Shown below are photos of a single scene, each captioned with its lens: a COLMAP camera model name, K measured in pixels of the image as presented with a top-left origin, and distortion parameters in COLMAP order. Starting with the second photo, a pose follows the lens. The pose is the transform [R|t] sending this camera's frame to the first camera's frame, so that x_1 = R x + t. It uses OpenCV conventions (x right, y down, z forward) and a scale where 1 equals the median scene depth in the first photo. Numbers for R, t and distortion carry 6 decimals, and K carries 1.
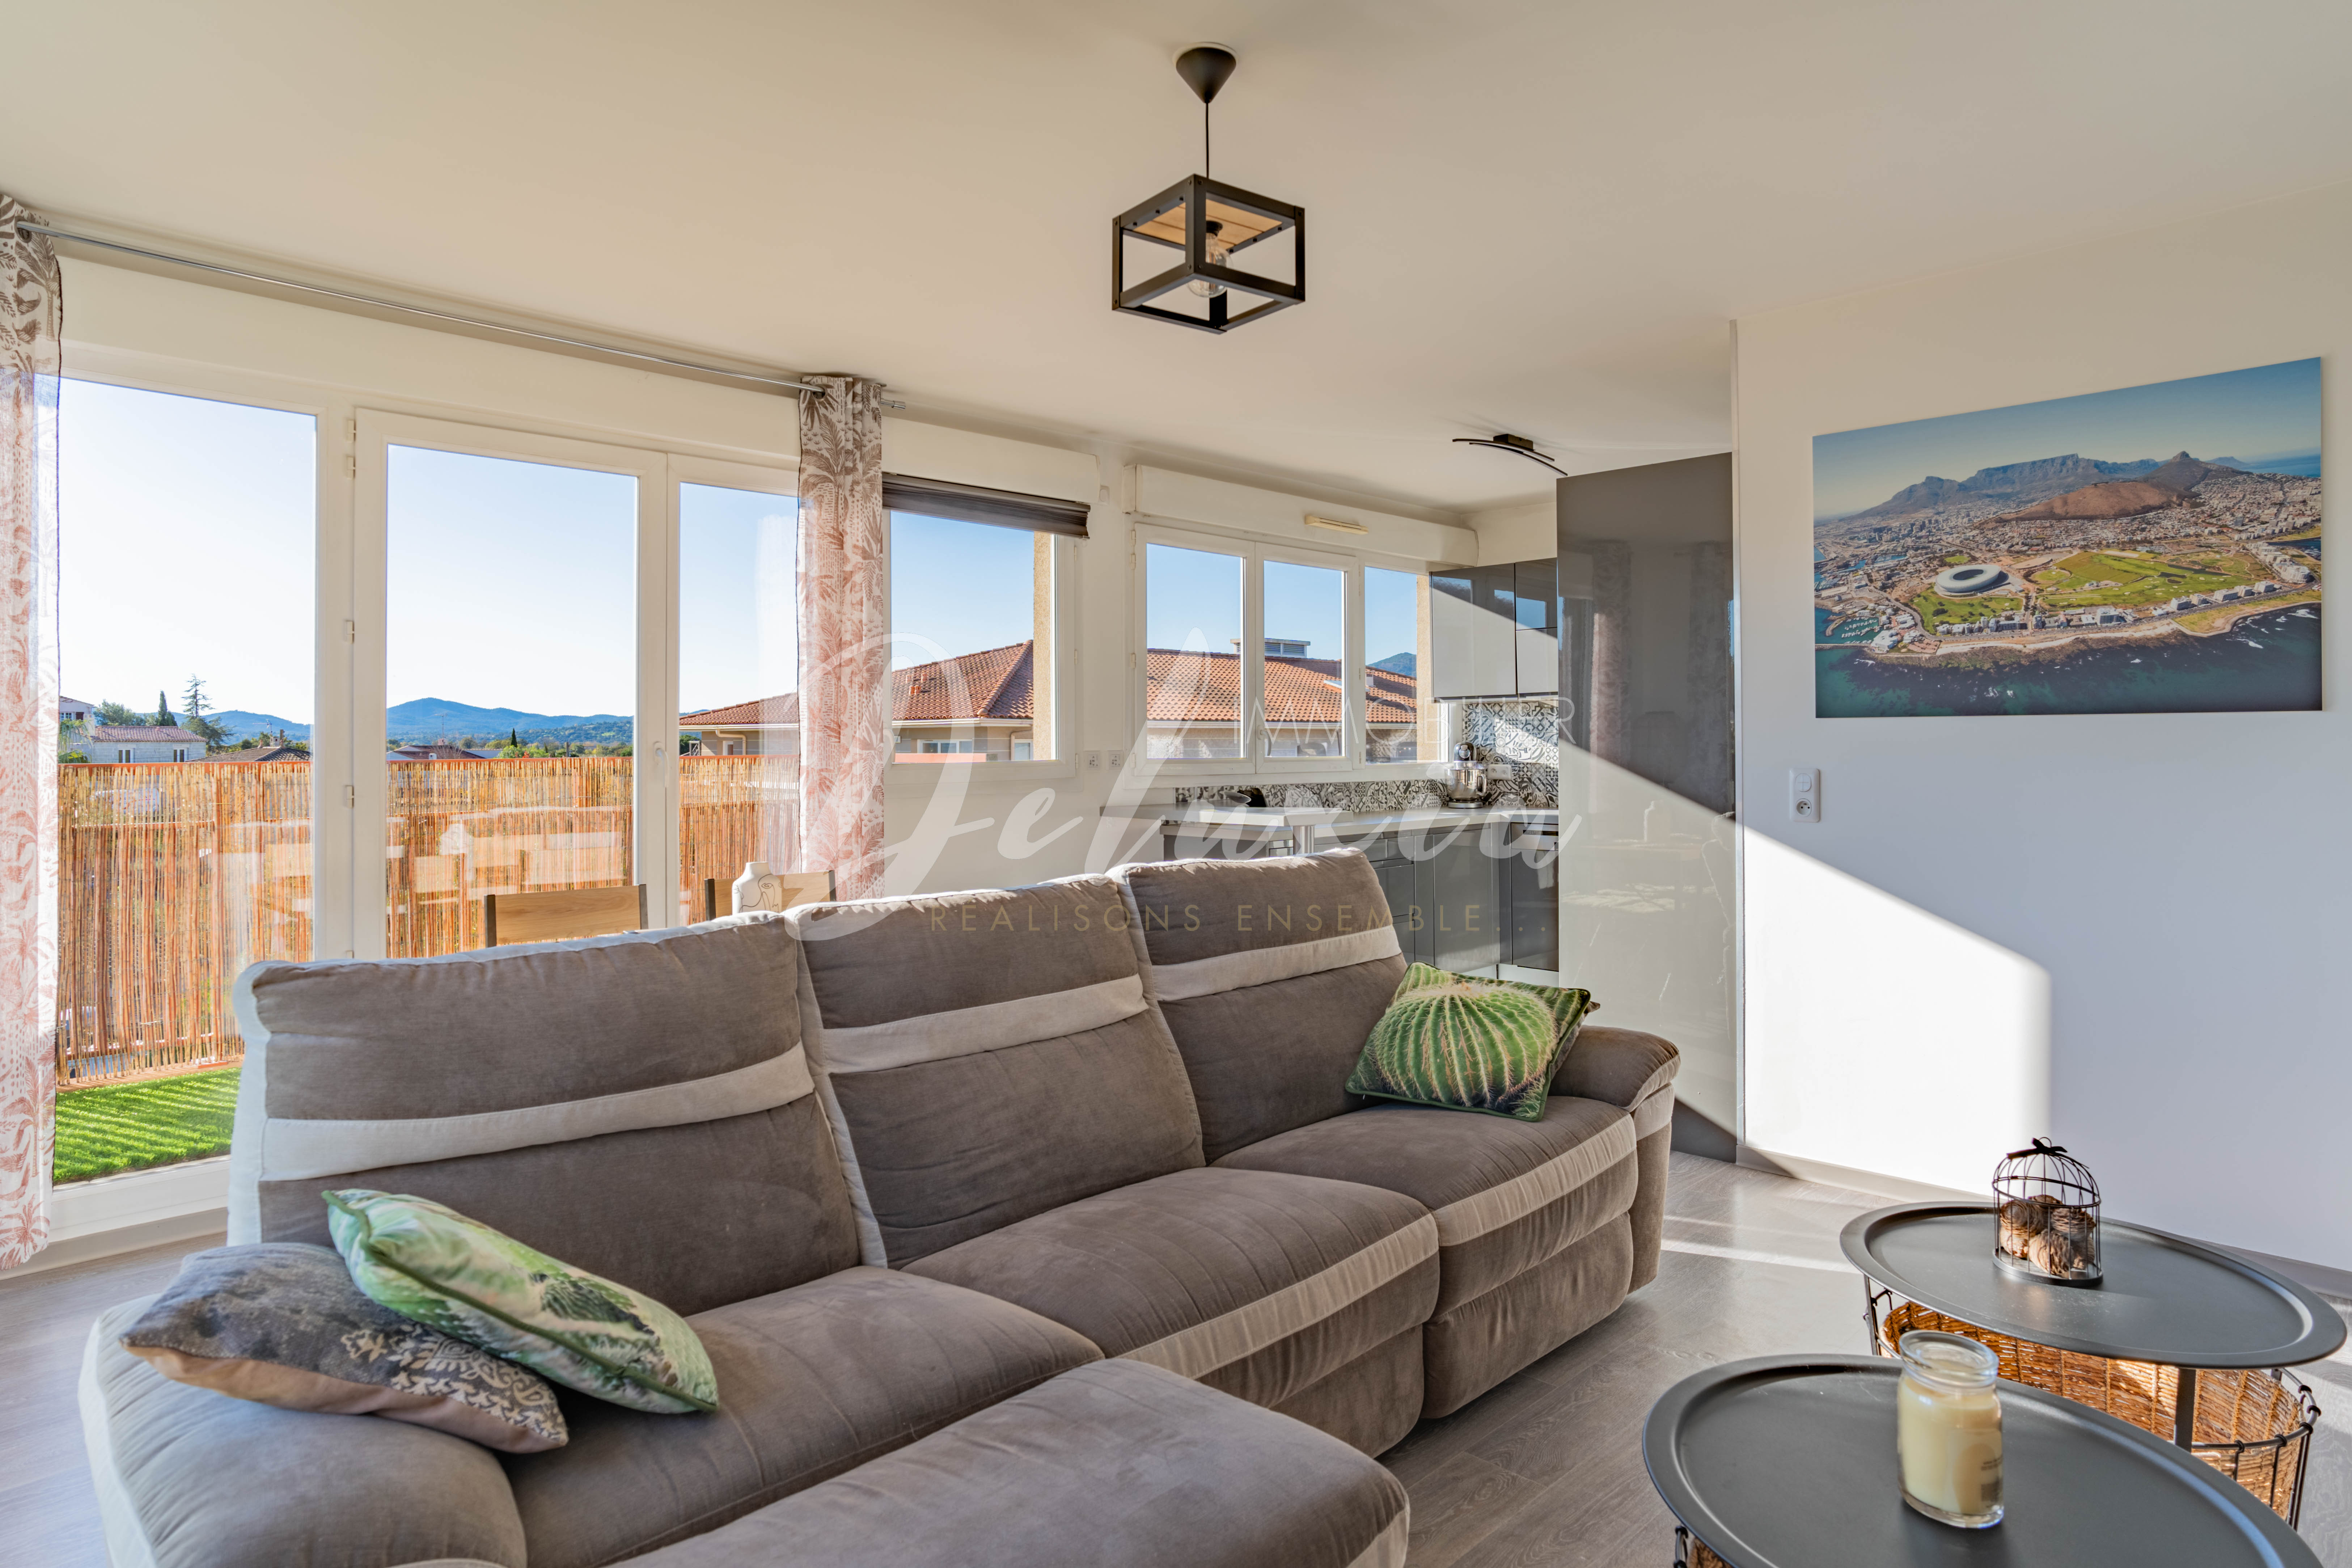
lens RADIAL K [[1370.6, 0, 1215.4], [0, 1370.6, 732.0], [0, 0, 1]] dist [-0.025665, 0.060855]
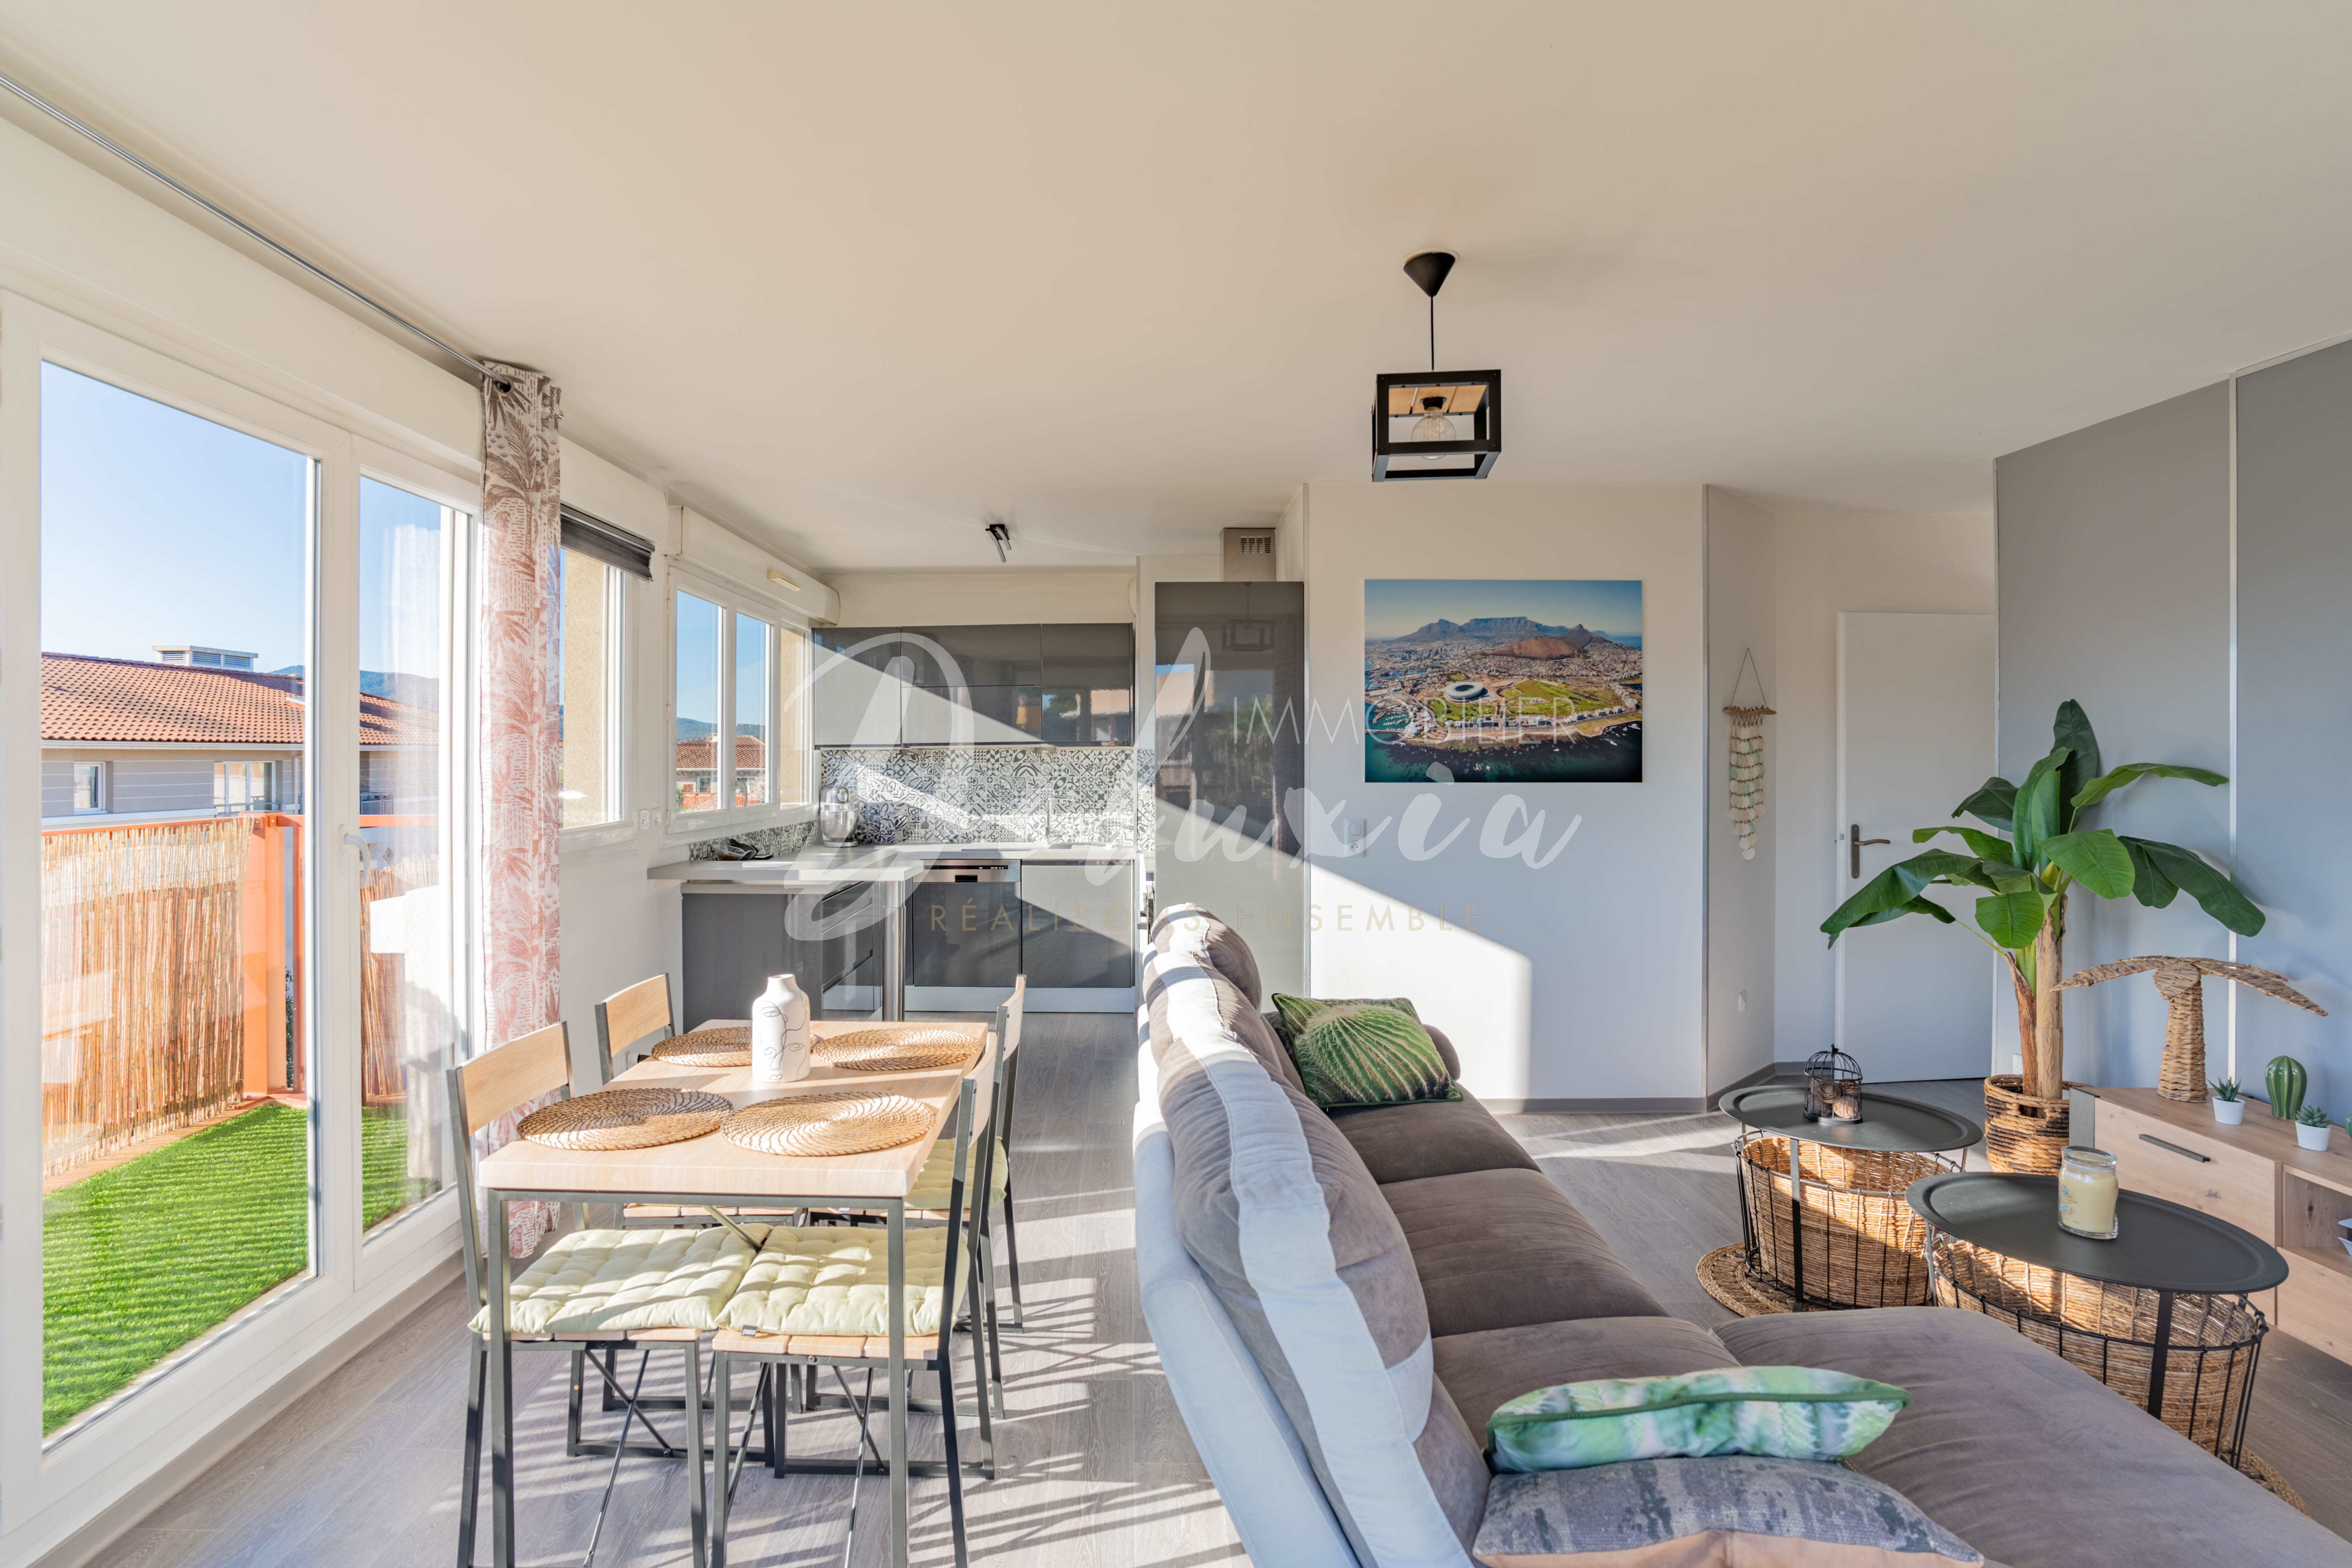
lens RADIAL K [[1230.3, 0, 1117.6], [0, 1230.3, 756.2], [0, 0, 1]] dist [-0.037594, 0.000365]
pose [[0.734318, 0.005079, 0.678786, -0.609095], [-0.007995, 0.999967, 0.001166, -0.037351], [-0.678758, -0.006283, 0.734335, 0.261624]]
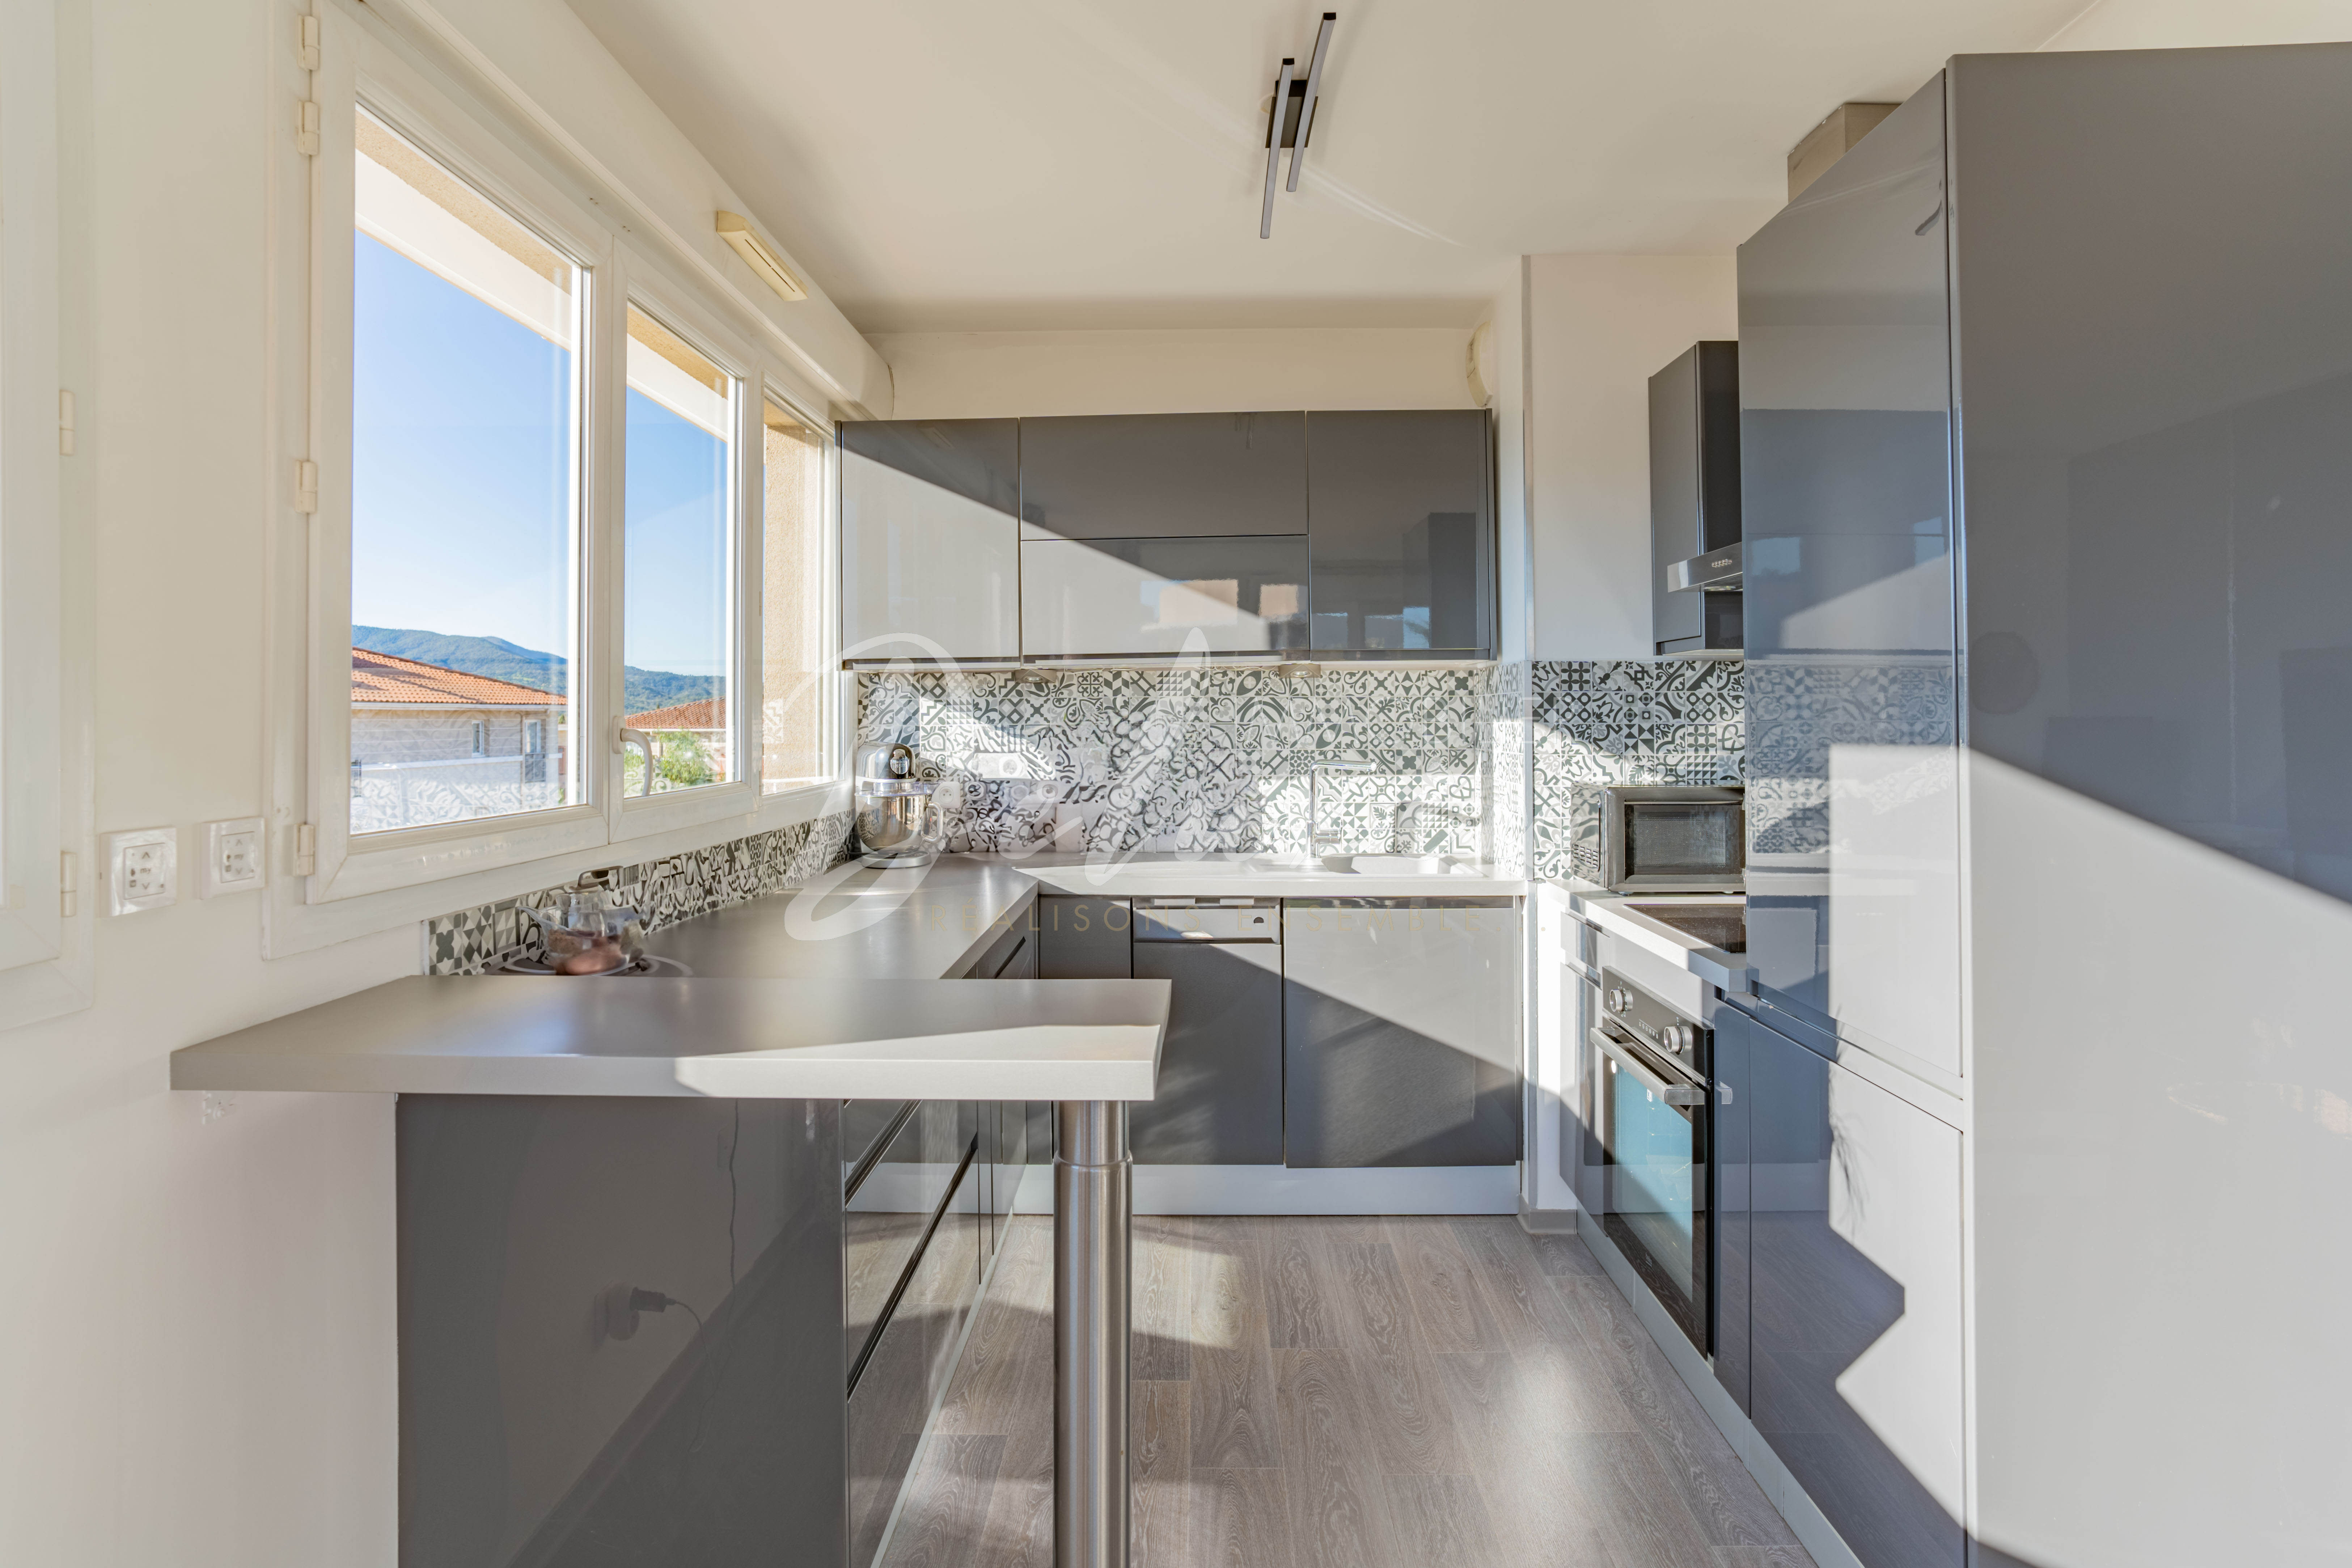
lens RADIAL K [[1254.2, 0, 1168.1], [0, 1254.2, 690.7], [0, 0, 1]] dist [0.001351, 0.000111]
pose [[0.737727, 0.014283, 0.674948, -0.143709], [-0.002375, 0.999825, -0.018562, -0.009710], [-0.675095, 0.012091, 0.737632, 1.071023]]
